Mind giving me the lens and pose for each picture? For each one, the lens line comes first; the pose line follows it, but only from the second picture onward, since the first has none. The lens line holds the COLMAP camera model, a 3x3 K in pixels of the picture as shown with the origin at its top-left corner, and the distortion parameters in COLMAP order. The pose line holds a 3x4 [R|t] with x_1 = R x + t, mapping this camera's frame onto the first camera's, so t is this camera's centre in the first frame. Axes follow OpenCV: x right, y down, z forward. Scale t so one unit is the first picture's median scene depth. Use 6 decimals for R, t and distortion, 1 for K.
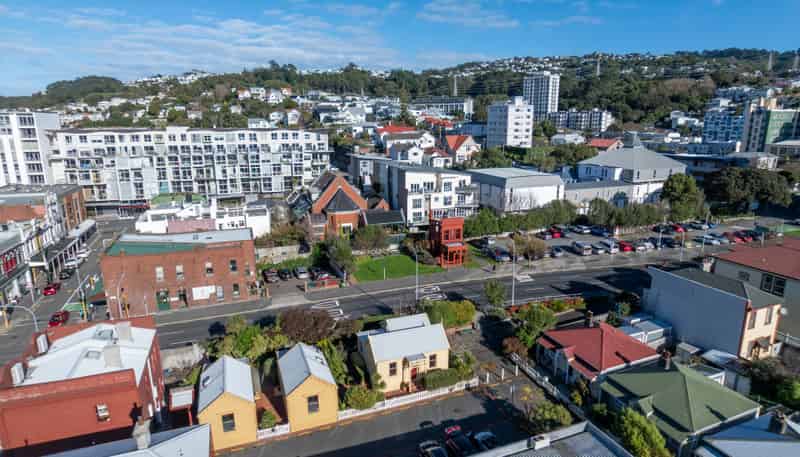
lens RADIAL K [[468.5, 0, 400.0], [0, 468.5, 228.5], [0, 0, 1]] dist [-0.004723, -0.000761]
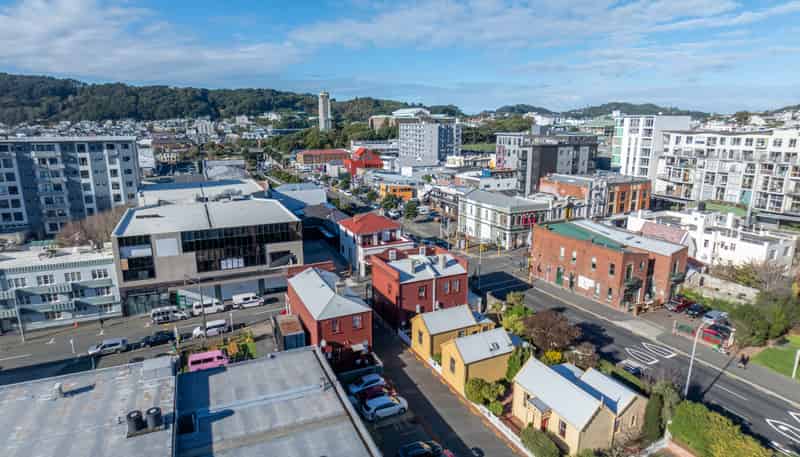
lens RADIAL K [[468.5, 0, 400.0], [0, 468.5, 228.5], [0, 0, 1]] dist [-0.004723, -0.000761]
pose [[0.061633, 0.220769, -0.973377, 0.360961], [-0.220552, 0.954136, 0.202440, -0.067289], [0.973426, 0.202203, 0.107498, 0.276981]]
